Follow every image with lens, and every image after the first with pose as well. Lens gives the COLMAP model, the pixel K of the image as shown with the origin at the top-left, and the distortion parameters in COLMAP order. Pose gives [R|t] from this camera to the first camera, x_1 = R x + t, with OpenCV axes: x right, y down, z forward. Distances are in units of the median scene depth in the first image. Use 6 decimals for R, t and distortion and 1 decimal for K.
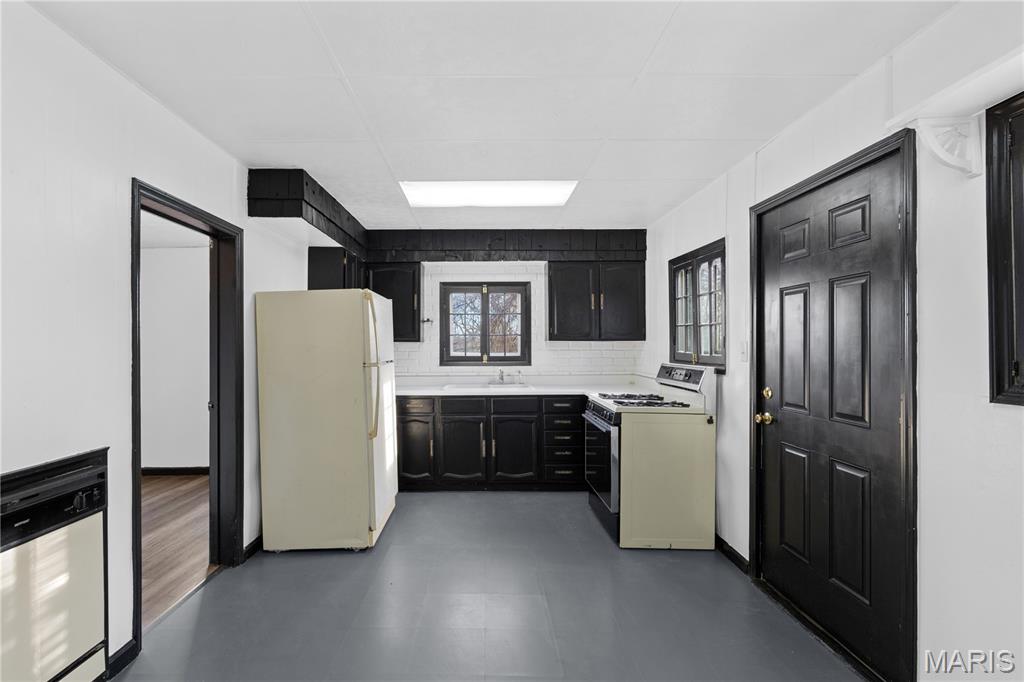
lens RADIAL K [[495.8, 0, 497.9], [0, 495.8, 342.9], [0, 0, 1]] dist [-0.000188, -0.000201]
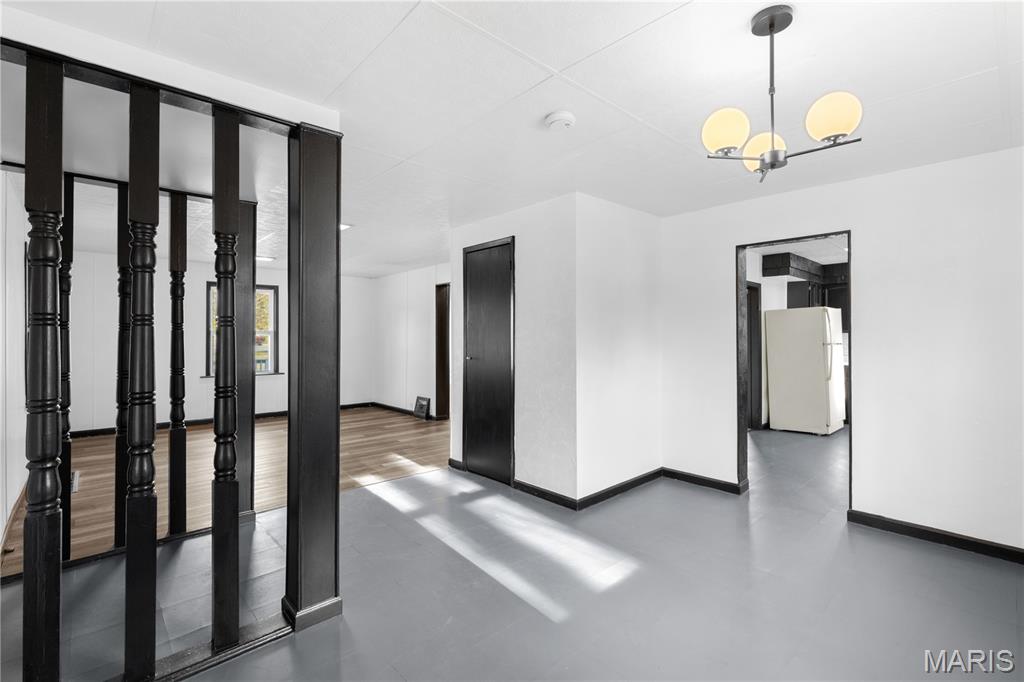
lens RADIAL K [[461.6, 0, 512.0], [0, 461.6, 341.0], [0, 0, 1]] dist [-0.001425, -0.000284]
pose [[0.663829, 0.000904, -0.747884, 0.210232], [0.007589, 0.999940, 0.007944, 0.004017], [0.747846, -0.010949, 0.663782, -0.855688]]
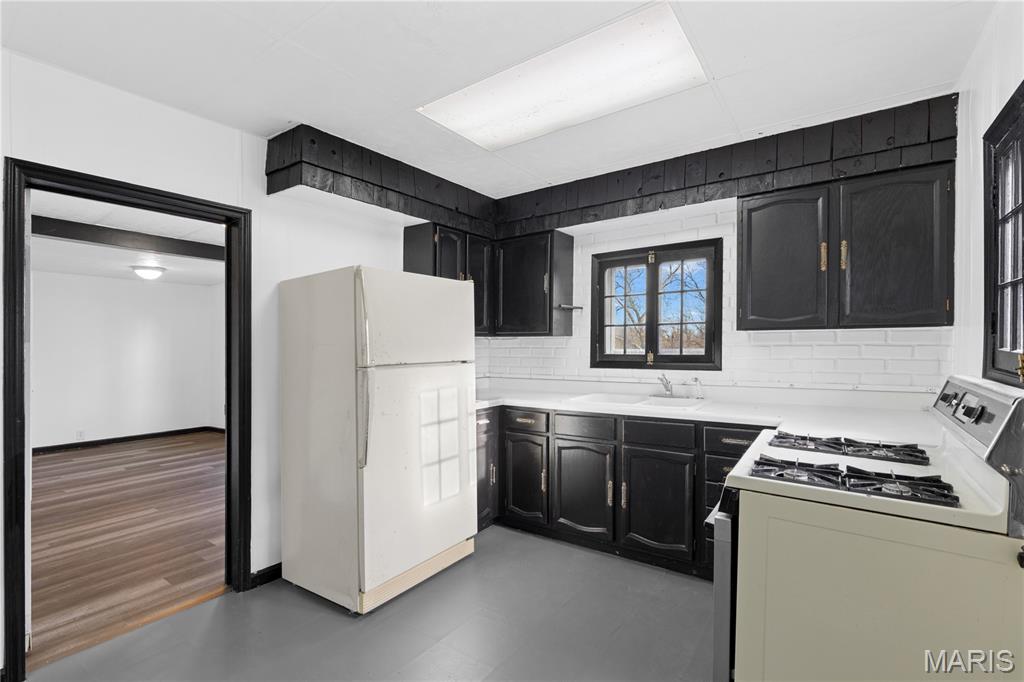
lens RADIAL K [[482.8, 0, 511.7], [0, 482.8, 350.1], [0, 0, 1]] dist [0.001495, -0.000408]
pose [[0.809028, 0.000577, -0.587770, 0.245674], [0.013397, 0.999722, 0.019422, 0.005035], [0.587618, -0.023588, 0.808795, 0.396444]]
